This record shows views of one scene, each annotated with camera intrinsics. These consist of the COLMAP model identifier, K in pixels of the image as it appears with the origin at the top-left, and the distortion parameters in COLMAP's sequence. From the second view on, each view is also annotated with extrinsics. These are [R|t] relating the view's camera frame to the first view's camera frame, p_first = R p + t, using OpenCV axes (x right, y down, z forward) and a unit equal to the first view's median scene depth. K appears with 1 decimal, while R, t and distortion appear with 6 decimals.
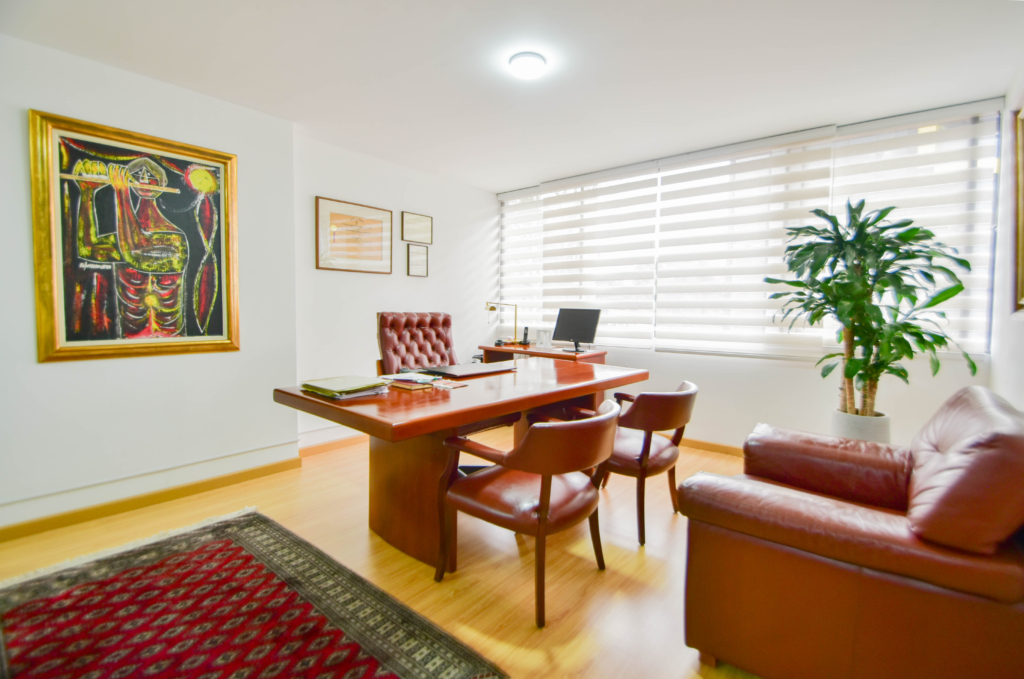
lens RADIAL K [[466.5, 0, 505.1], [0, 466.5, 329.6], [0, 0, 1]] dist [-0.003343, -0.002631]
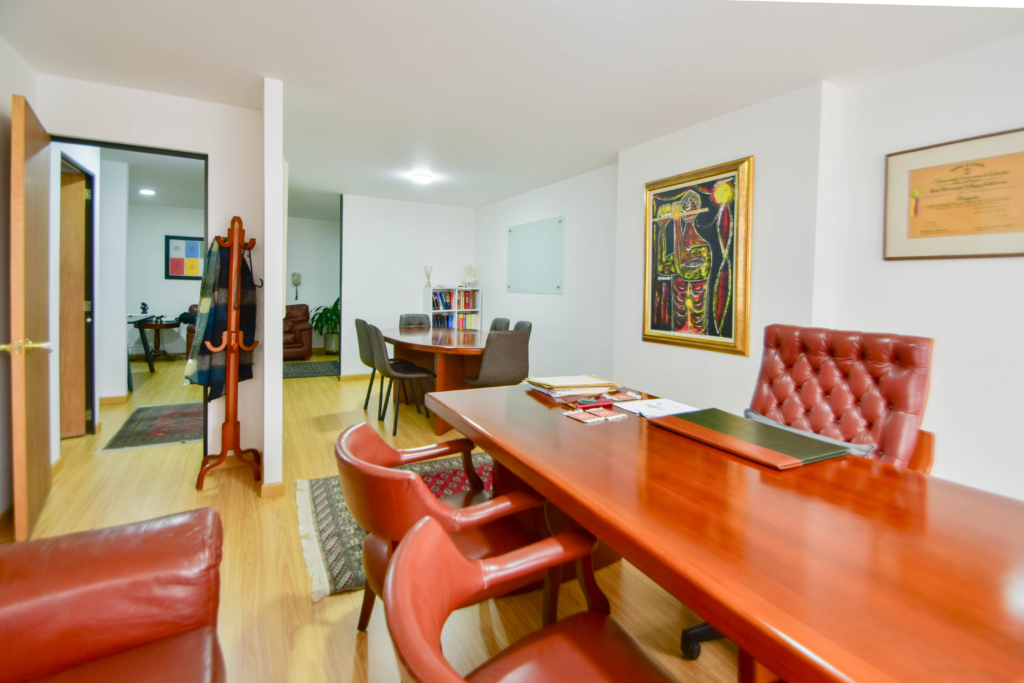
lens RADIAL K [[466.5, 0, 522.4], [0, 466.5, 301.9], [0, 0, 1]] dist [-0.003343, -0.002631]
pose [[-0.329224, 0.004644, -0.944240, 0.557896], [-0.075531, 0.996654, 0.031237, -0.071121], [0.941226, 0.081603, -0.327772, 0.989545]]
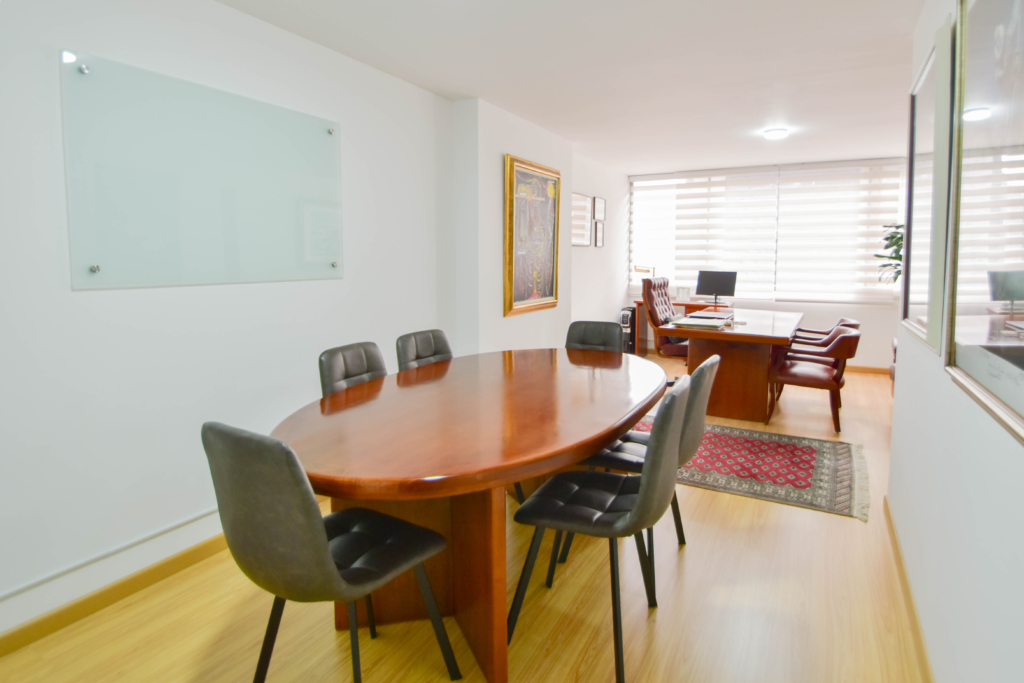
lens RADIAL K [[538.7, 0, 532.6], [0, 538.7, 309.3], [0, 0, 1]] dist [-0.003338, 0.007267]
pose [[0.977467, -0.029190, 0.209062, -1.133060], [0.018829, 0.998502, 0.051379, -0.039270], [-0.210249, -0.046285, 0.976552, -0.690435]]
